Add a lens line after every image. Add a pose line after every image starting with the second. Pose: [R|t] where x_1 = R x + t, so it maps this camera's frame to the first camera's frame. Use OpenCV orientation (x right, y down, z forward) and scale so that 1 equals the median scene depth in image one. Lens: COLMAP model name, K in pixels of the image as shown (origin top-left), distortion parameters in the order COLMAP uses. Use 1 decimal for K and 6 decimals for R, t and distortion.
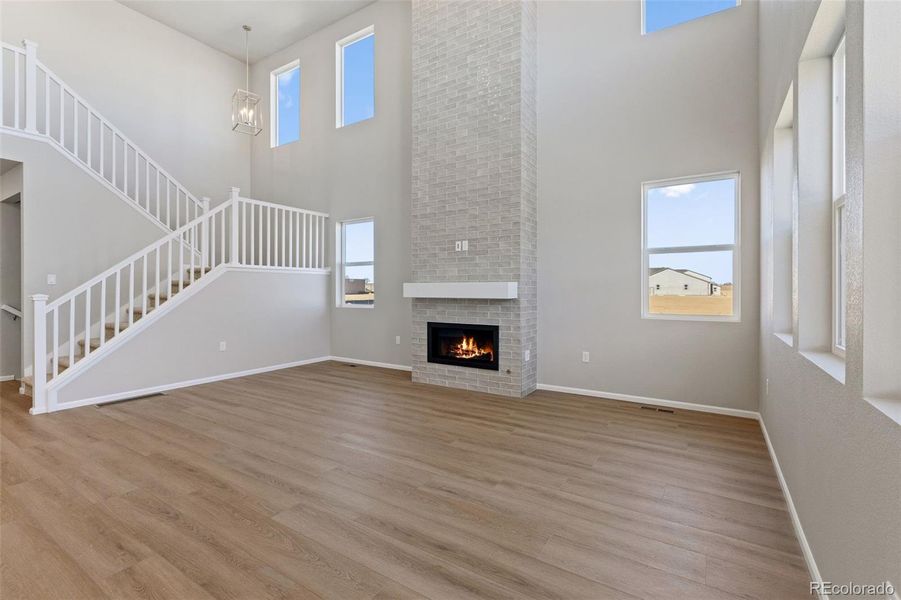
lens RADIAL K [[403.7, 0, 448.6], [0, 403.7, 293.6], [0, 0, 1]] dist [0.000766, -0.001635]
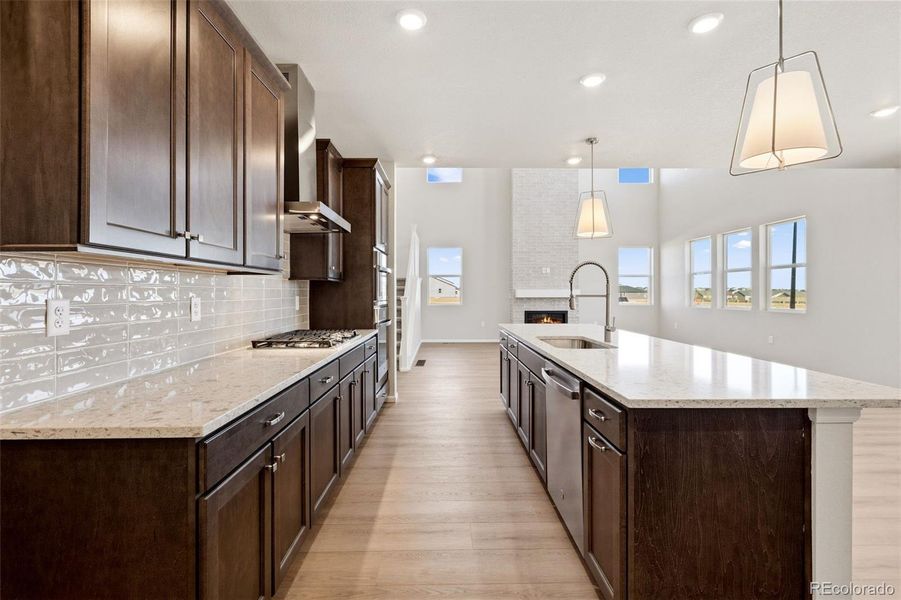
lens RADIAL K [[403.7, 0, 449.2], [0, 403.7, 289.5], [0, 0, 1]] dist [0.000766, -0.001635]
pose [[0.832656, 0.002729, 0.553784, -1.429393], [0.008360, 0.999812, -0.017497, 0.003218], [-0.553728, 0.019199, 0.832477, -0.343239]]
